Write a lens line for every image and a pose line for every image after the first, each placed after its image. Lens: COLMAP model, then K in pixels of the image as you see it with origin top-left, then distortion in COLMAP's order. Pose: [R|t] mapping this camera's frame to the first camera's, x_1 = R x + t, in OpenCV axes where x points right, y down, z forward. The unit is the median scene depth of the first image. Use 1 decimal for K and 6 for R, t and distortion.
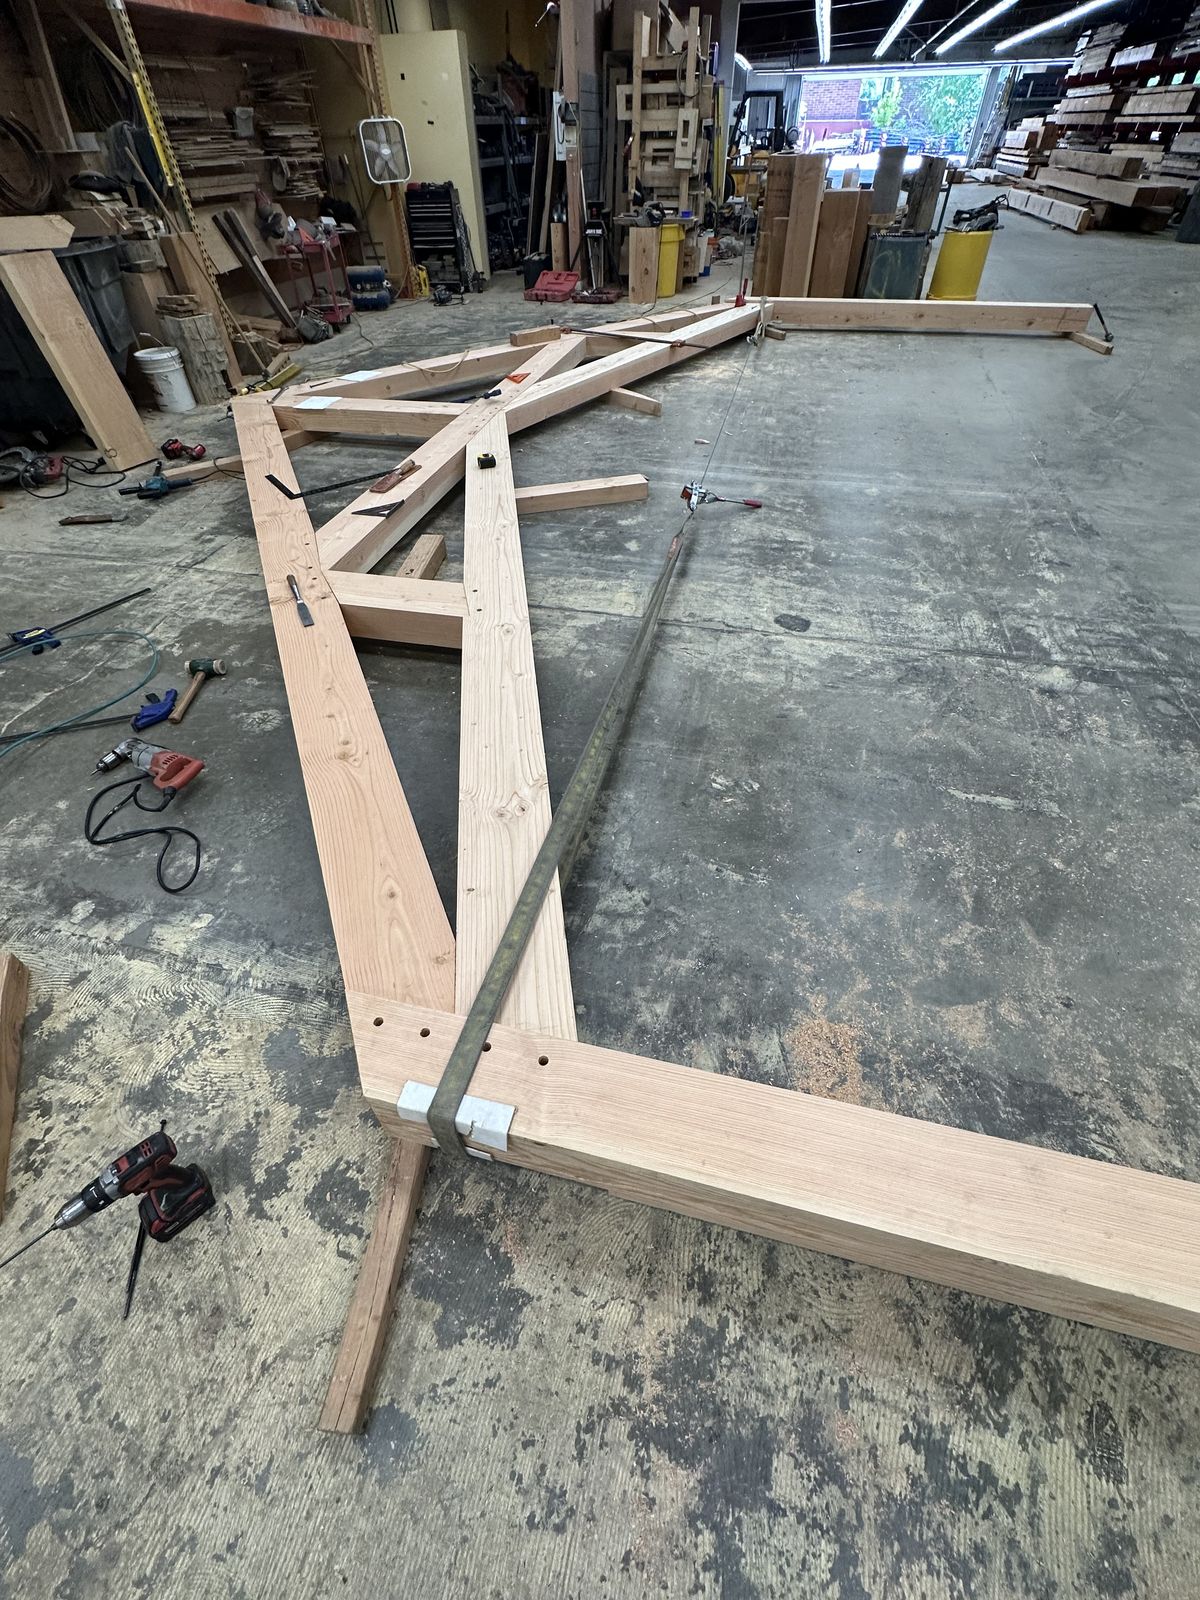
lens RADIAL K [[646.7, 0, 601.2], [0, 646.7, 802.1], [0, 0, 1]] dist [-0.005287, -0.000520]
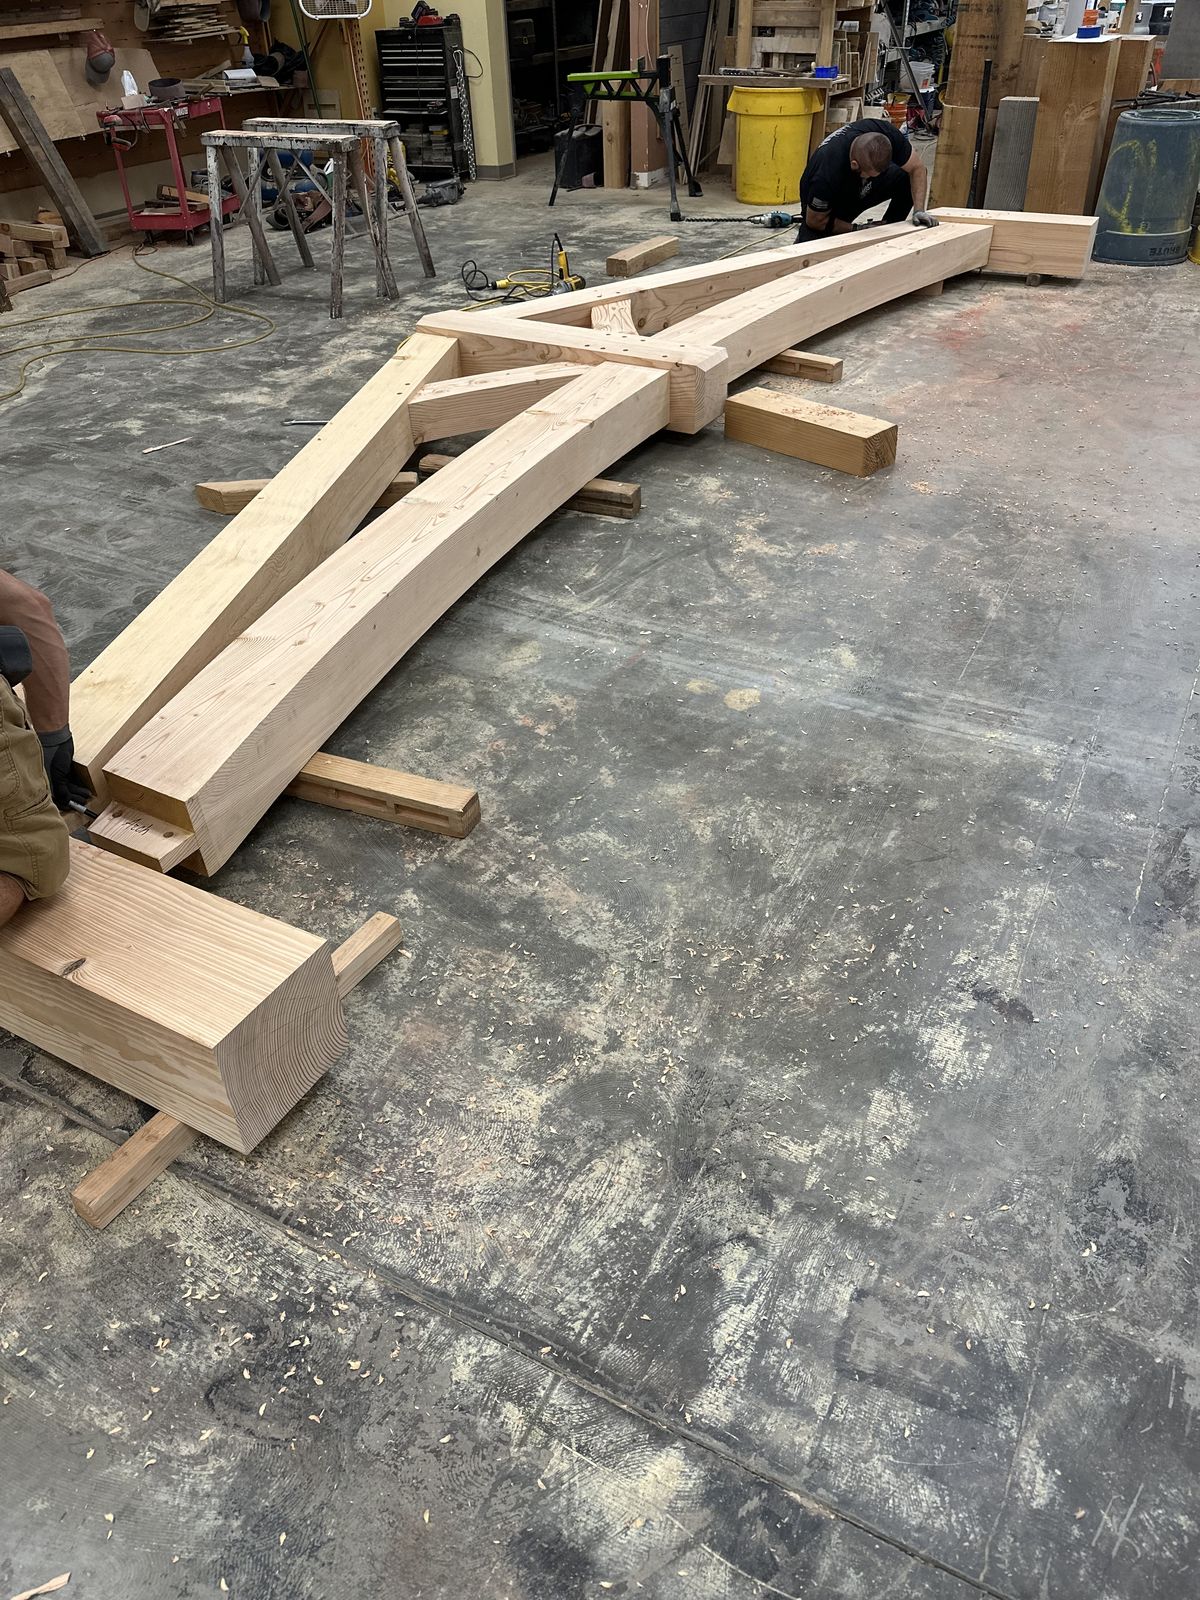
lens RADIAL K [[1221.5, 0, 605.7], [0, 1221.5, 797.7], [0, 0, 1]] dist [0.009769, -0.014127]
pose [[0.977252, 0.118999, -0.175553, 0.600950], [-0.150129, 0.972821, -0.176295, -0.331309], [0.149803, 0.198641, 0.968556, 0.289746]]
